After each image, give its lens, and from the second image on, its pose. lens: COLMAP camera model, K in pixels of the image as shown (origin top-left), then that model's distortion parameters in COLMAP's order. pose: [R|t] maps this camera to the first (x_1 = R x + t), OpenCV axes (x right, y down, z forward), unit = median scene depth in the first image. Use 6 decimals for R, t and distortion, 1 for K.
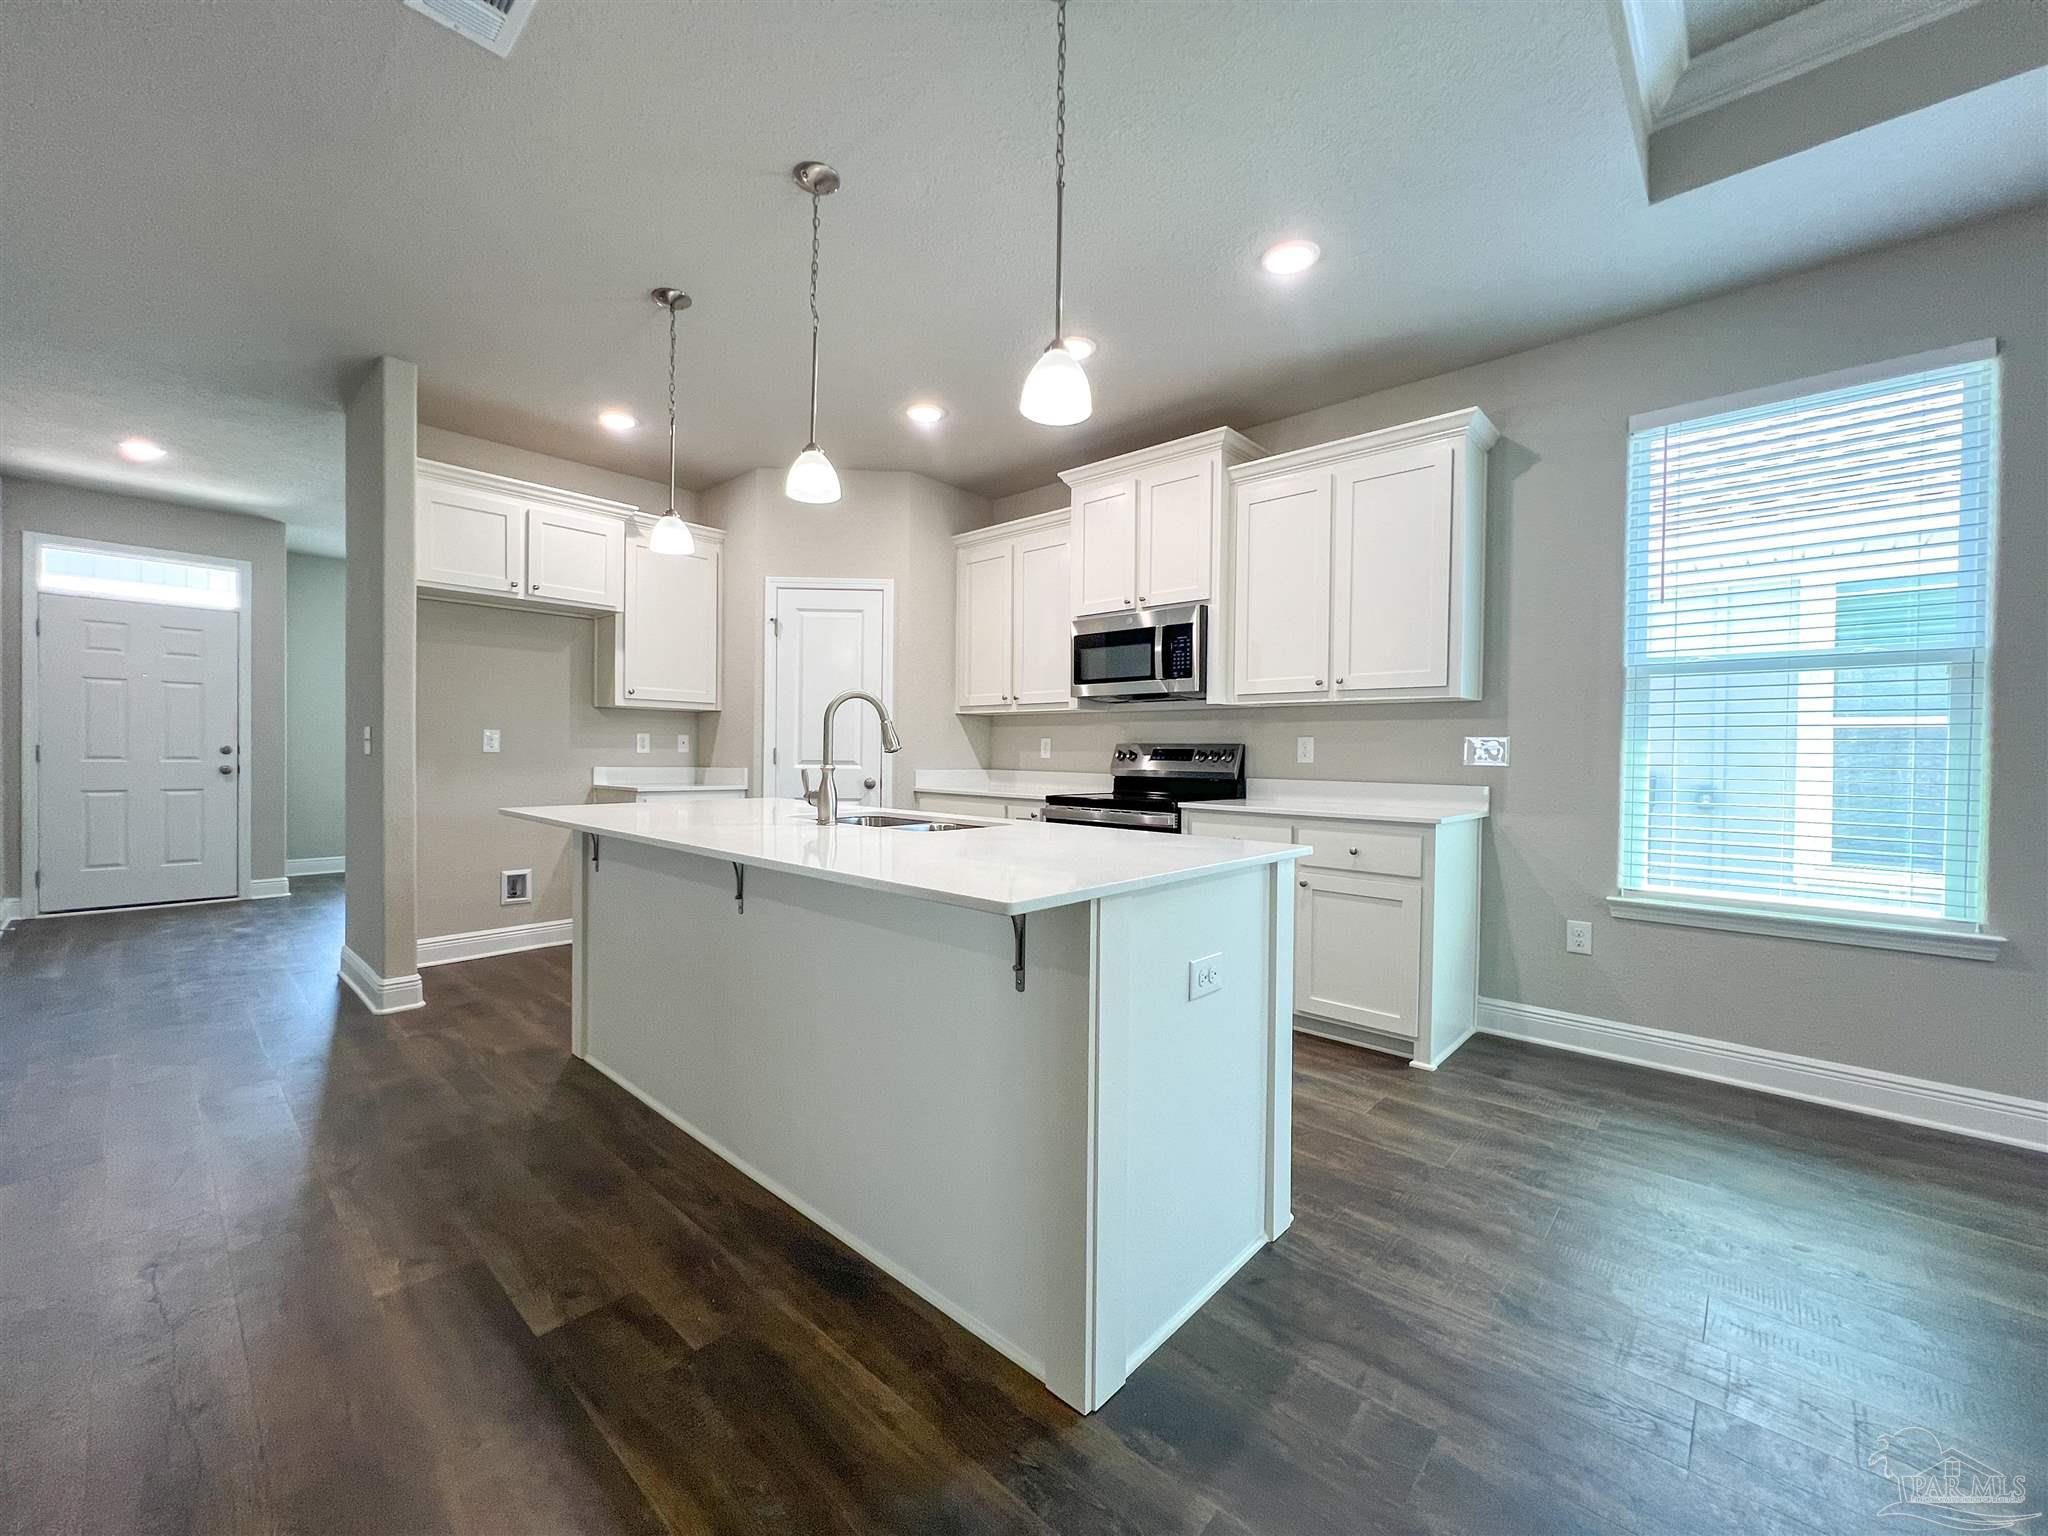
lens RADIAL K [[817.6, 0, 1023.0], [0, 817.6, 764.4], [0, 0, 1]] dist [-0.000197, 0.000071]
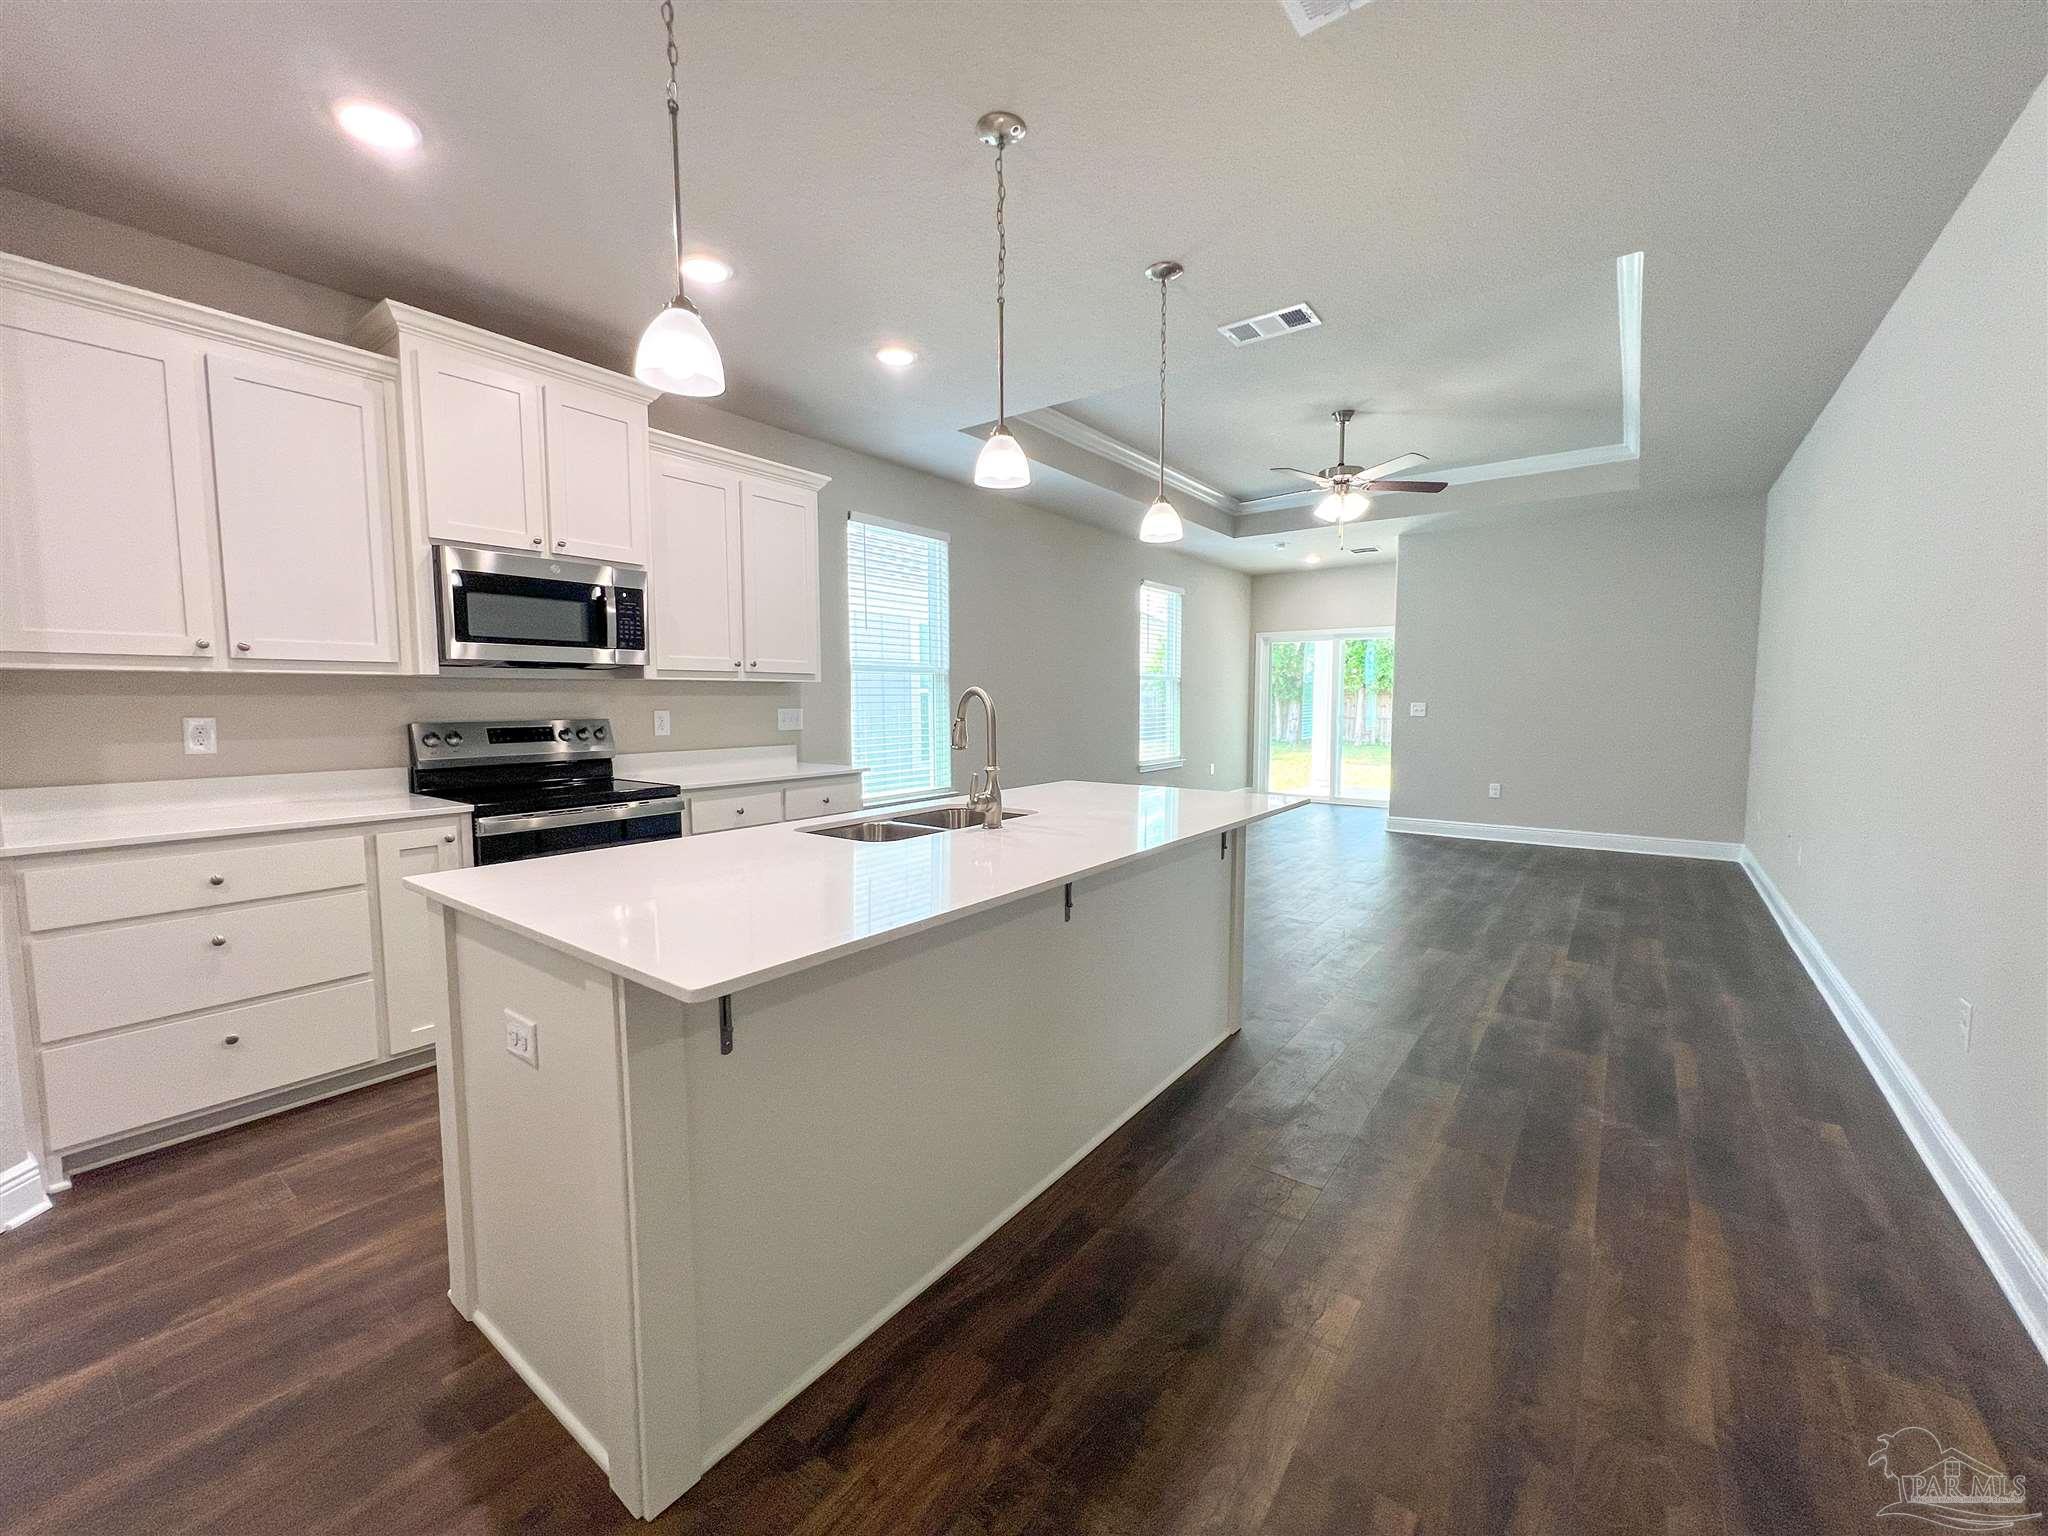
lens RADIAL K [[817.6, 0, 1023.0], [0, 817.6, 764.4], [0, 0, 1]] dist [-0.000197, 0.000071]
pose [[-0.098222, -0.092845, 0.990824, -0.706053], [0.017073, 0.995335, 0.094960, -0.053602], [-0.995018, 0.026243, -0.096178, 0.621194]]
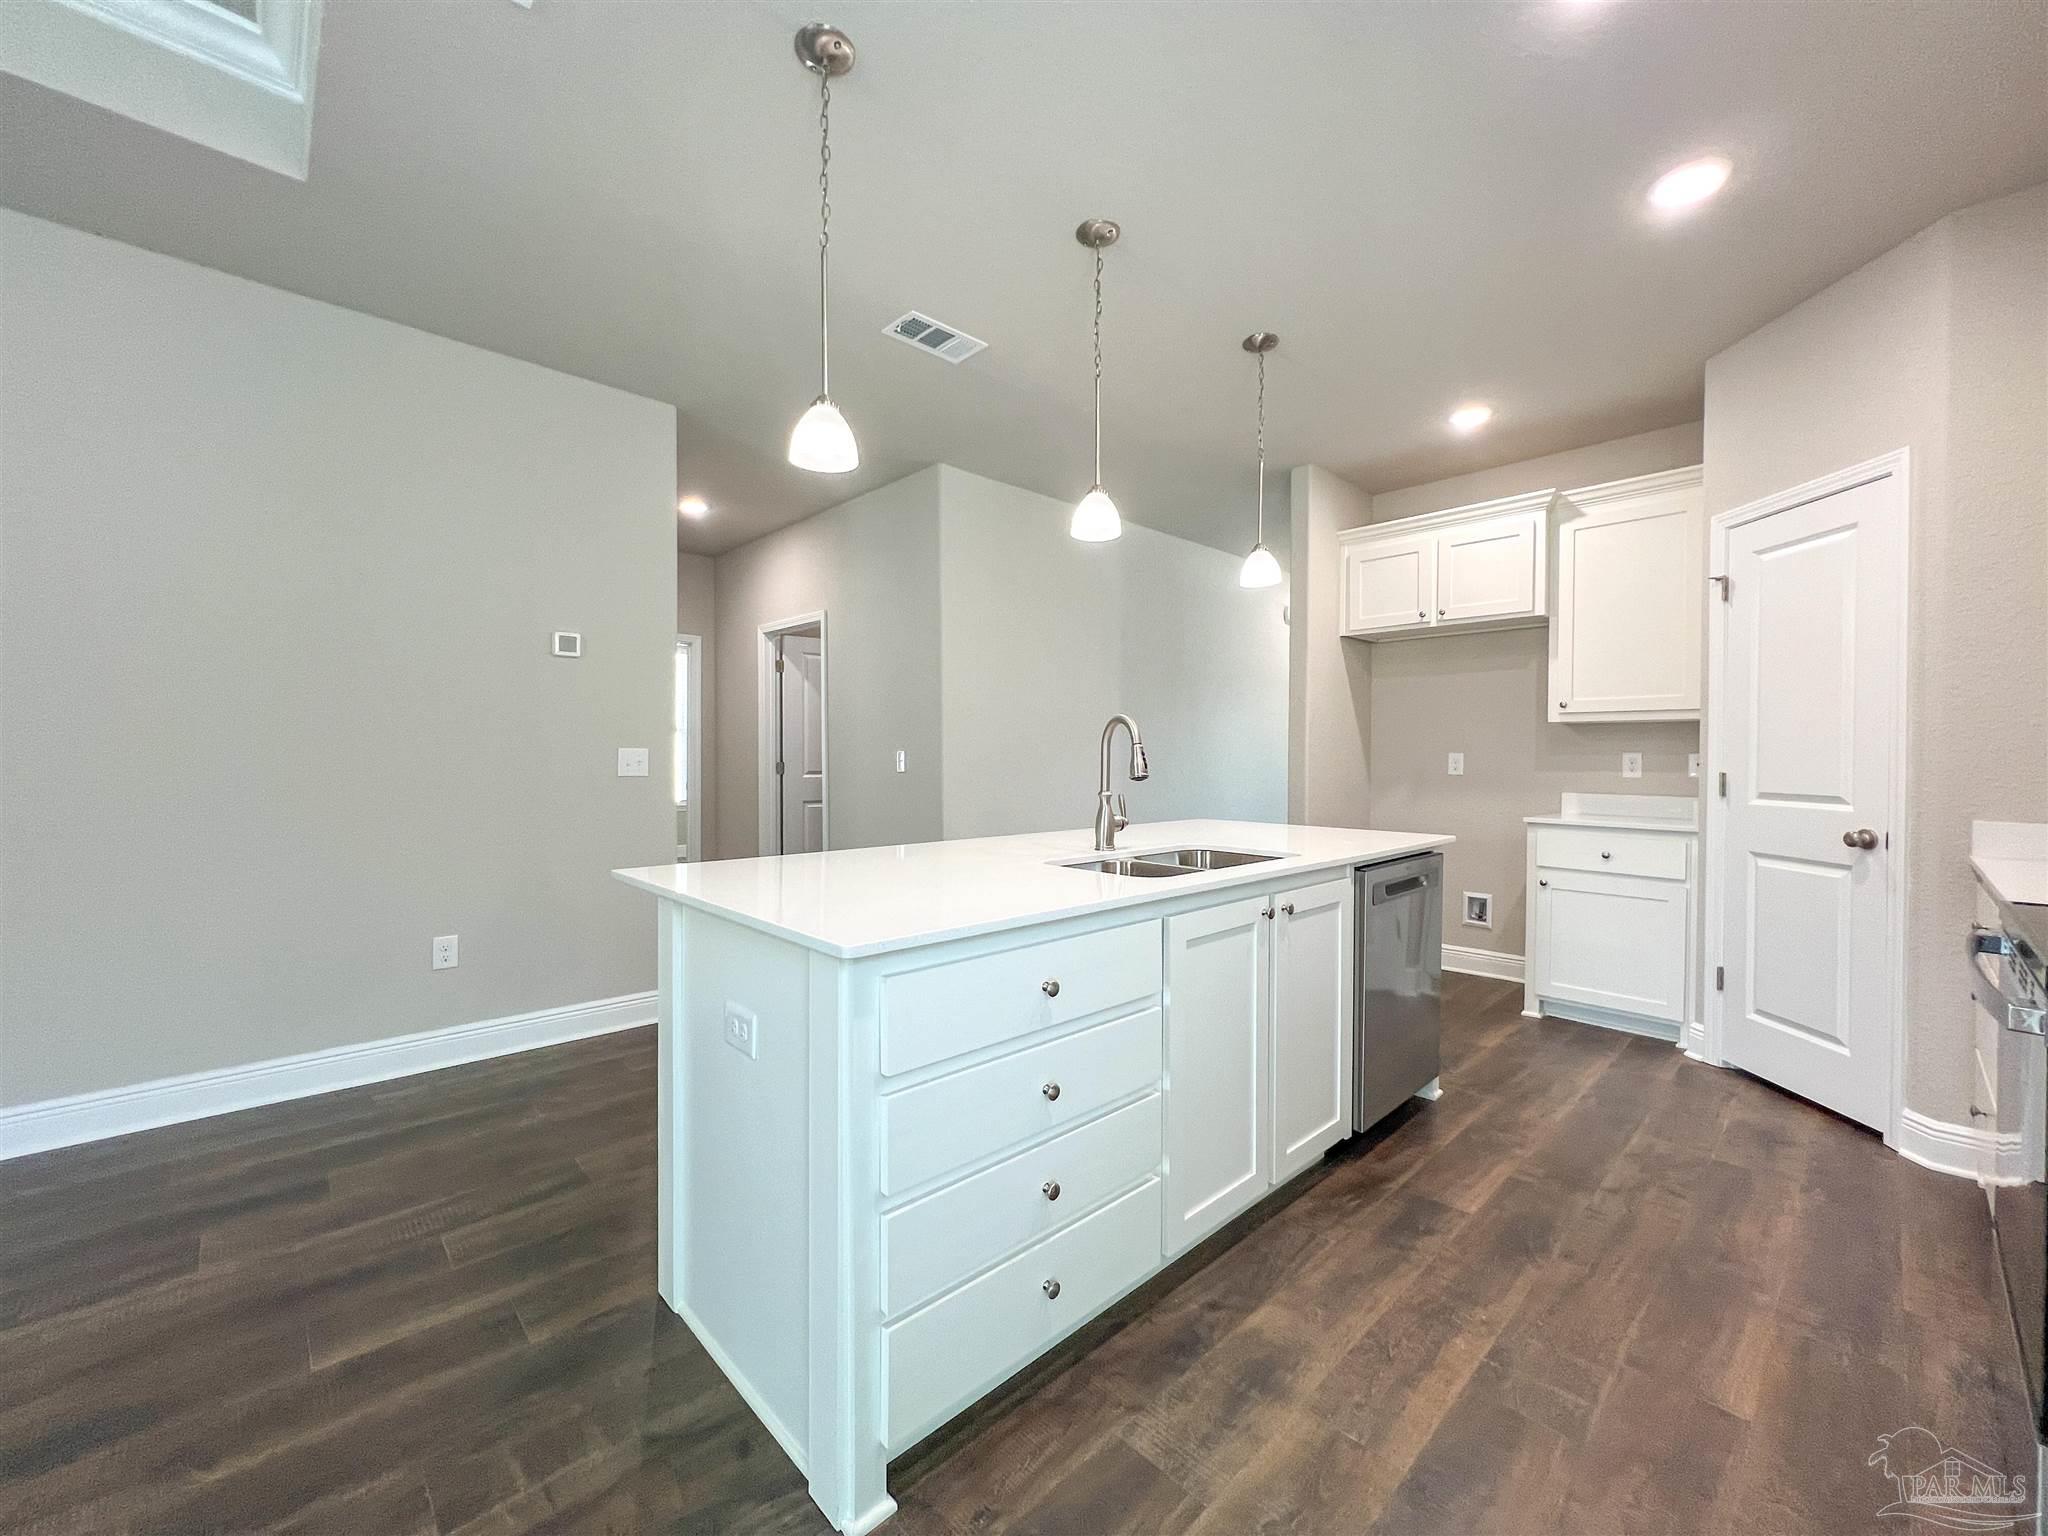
lens RADIAL K [[815.4, 0, 1017.2], [0, 815.4, 761.5], [0, 0, 1]] dist [-0.001097, 0.000132]
pose [[-0.075452, -0.005962, -0.997132, 0.459830], [-0.021098, 0.999768, -0.004381, -0.016634], [0.996926, 0.020707, -0.075561, 0.568210]]
